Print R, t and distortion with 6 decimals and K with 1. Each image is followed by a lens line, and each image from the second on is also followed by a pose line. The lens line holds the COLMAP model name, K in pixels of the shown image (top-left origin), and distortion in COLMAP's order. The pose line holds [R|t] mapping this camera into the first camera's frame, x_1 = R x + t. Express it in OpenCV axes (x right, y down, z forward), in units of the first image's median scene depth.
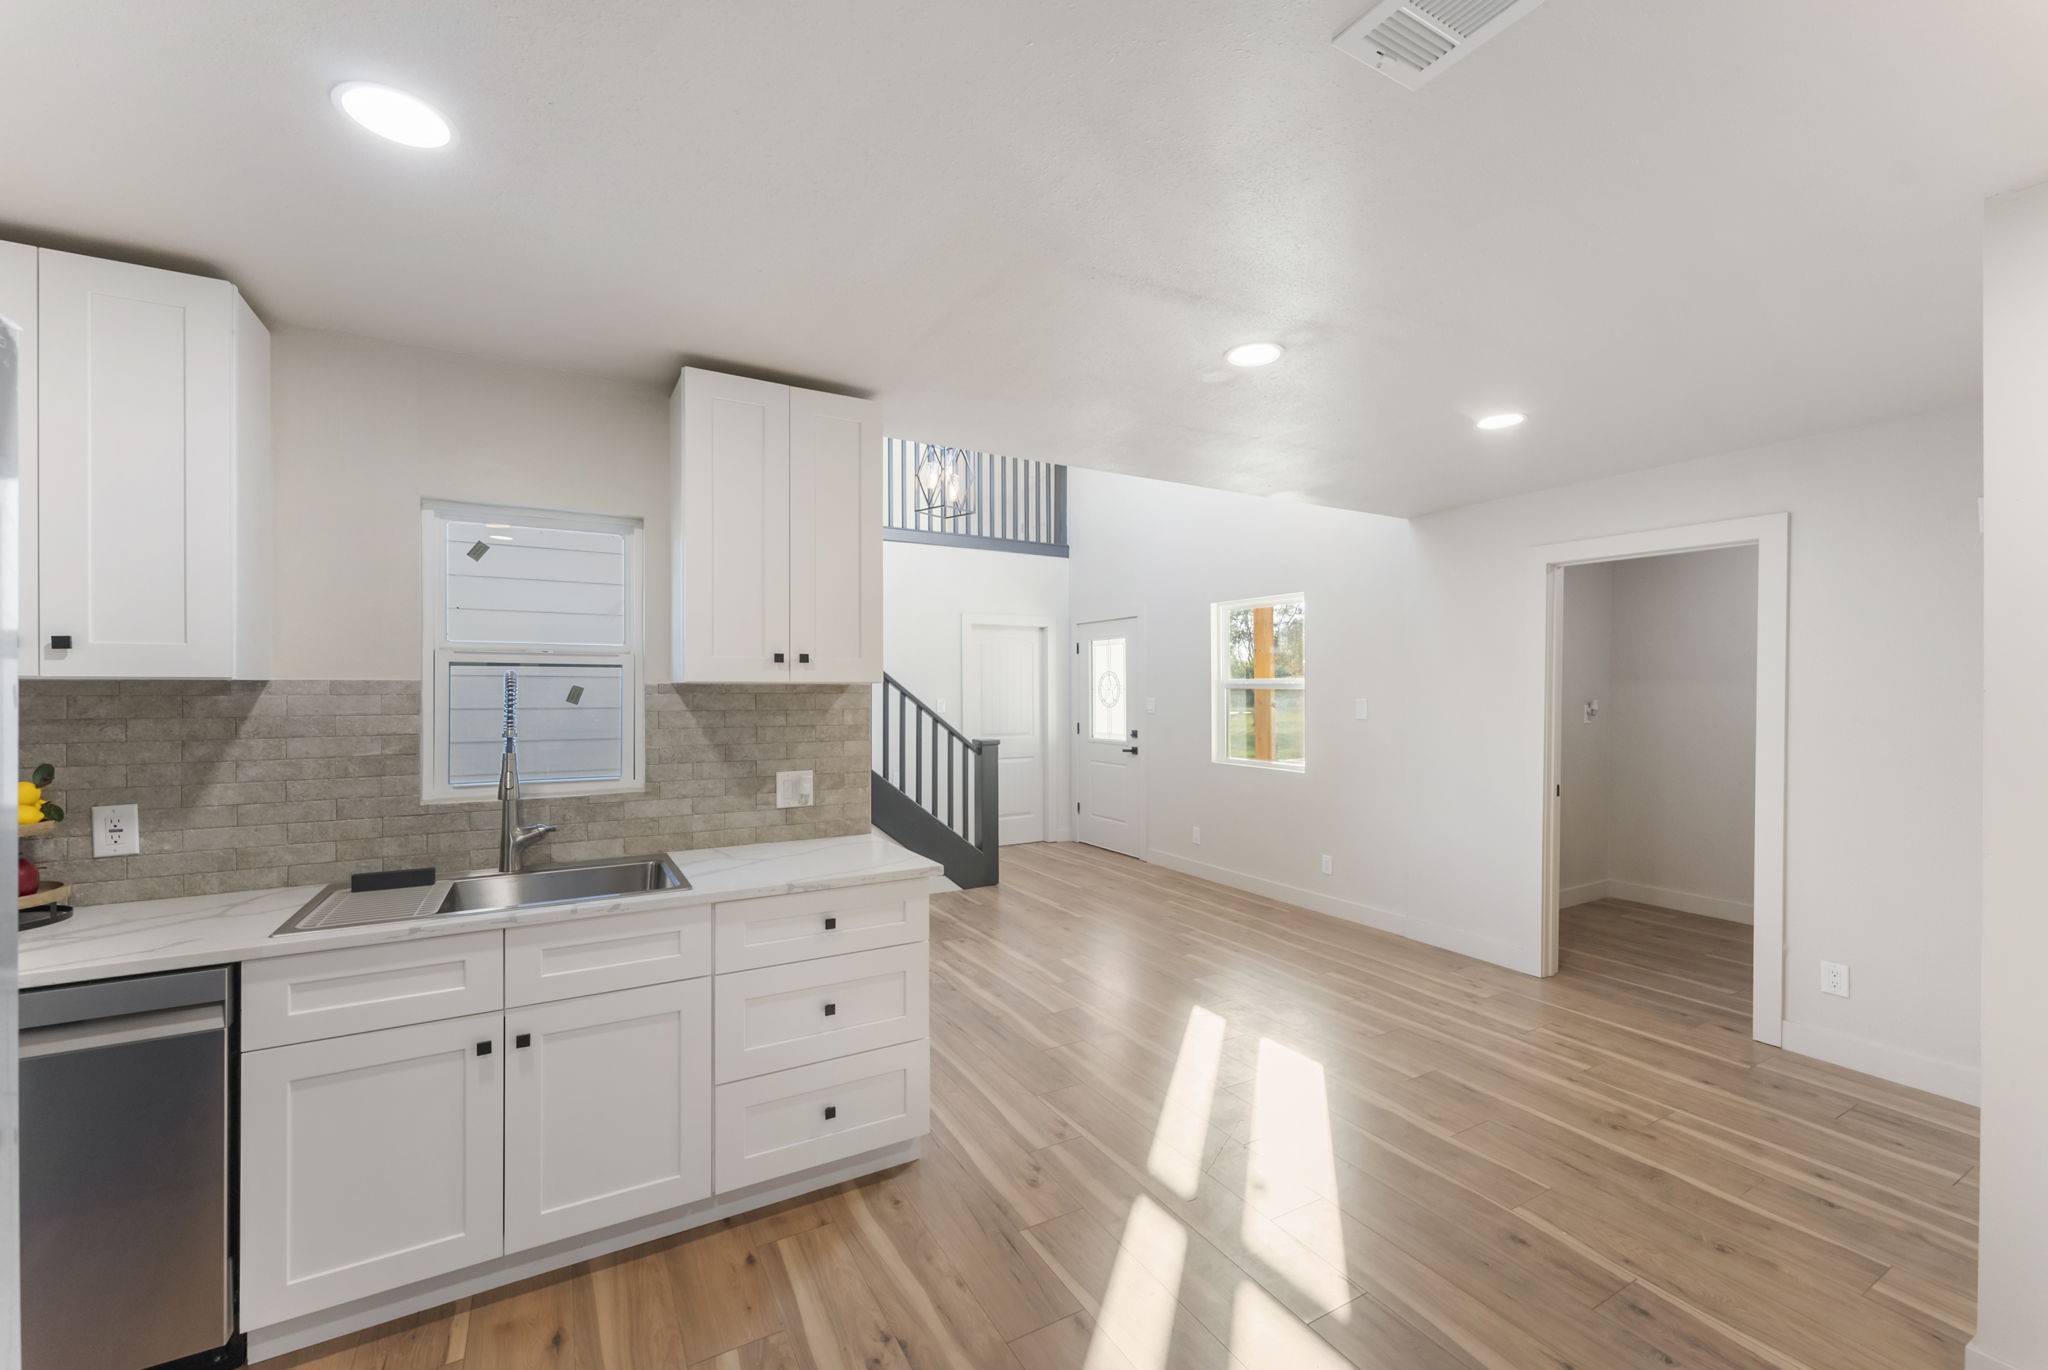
lens RADIAL K [[823.2, 0, 1018.4], [0, 823.2, 687.1], [0, 0, 1]] dist [0.003487, 0.000093]
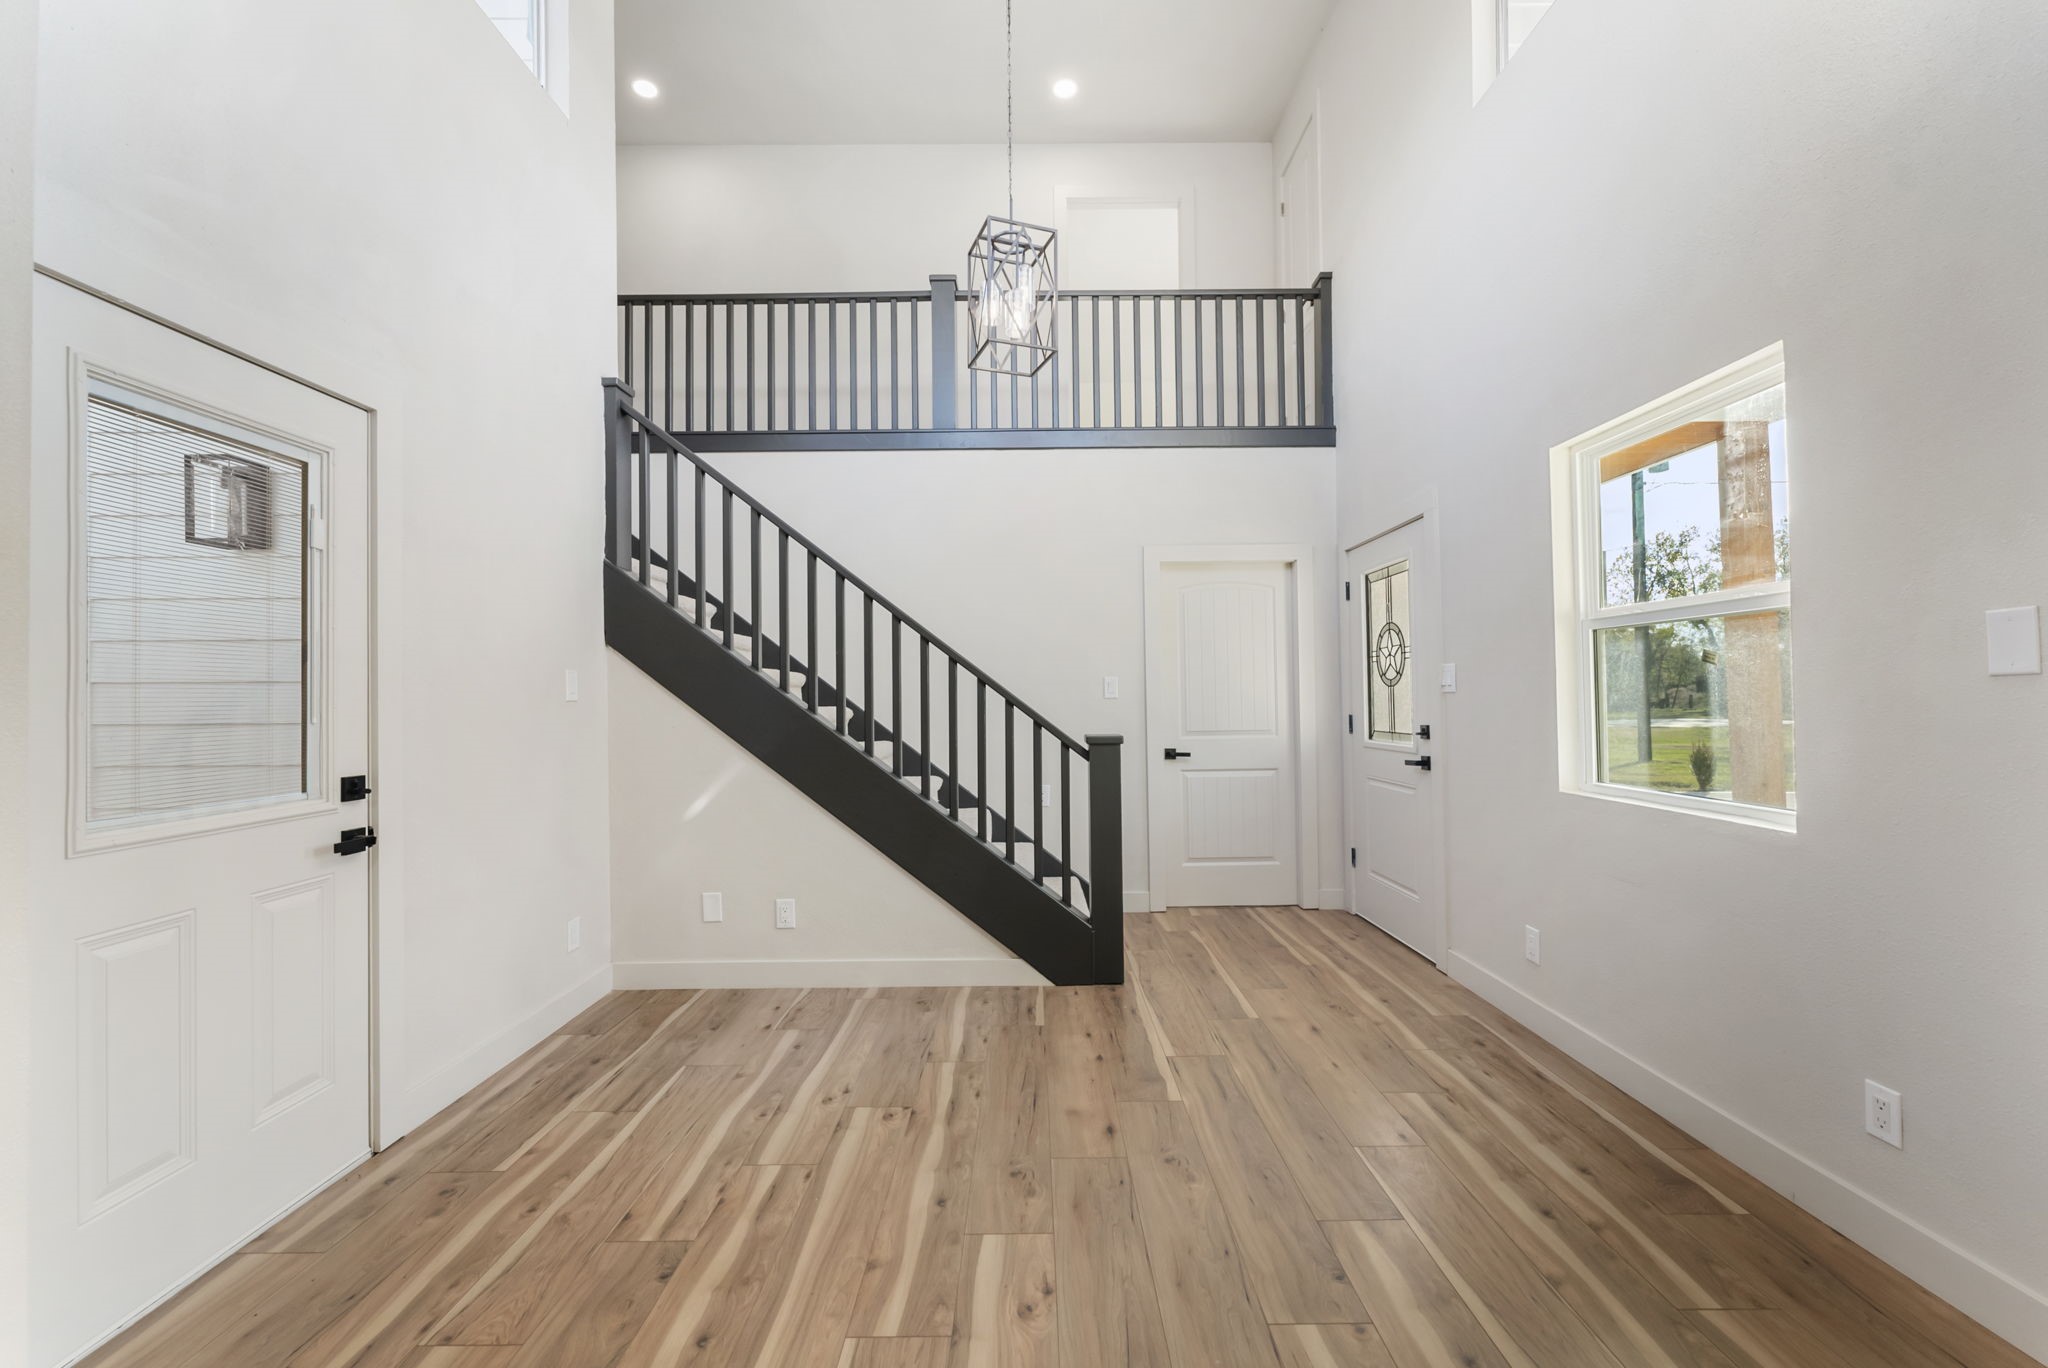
lens RADIAL K [[823.2, 0, 1018.4], [0, 823.2, 686.1], [0, 0, 1]] dist [0.003487, 0.000093]
pose [[0.869902, -0.014942, -0.492998, 0.202241], [0.010789, 0.999878, -0.011267, 0.034092], [0.493107, 0.004482, 0.869957, 0.452148]]
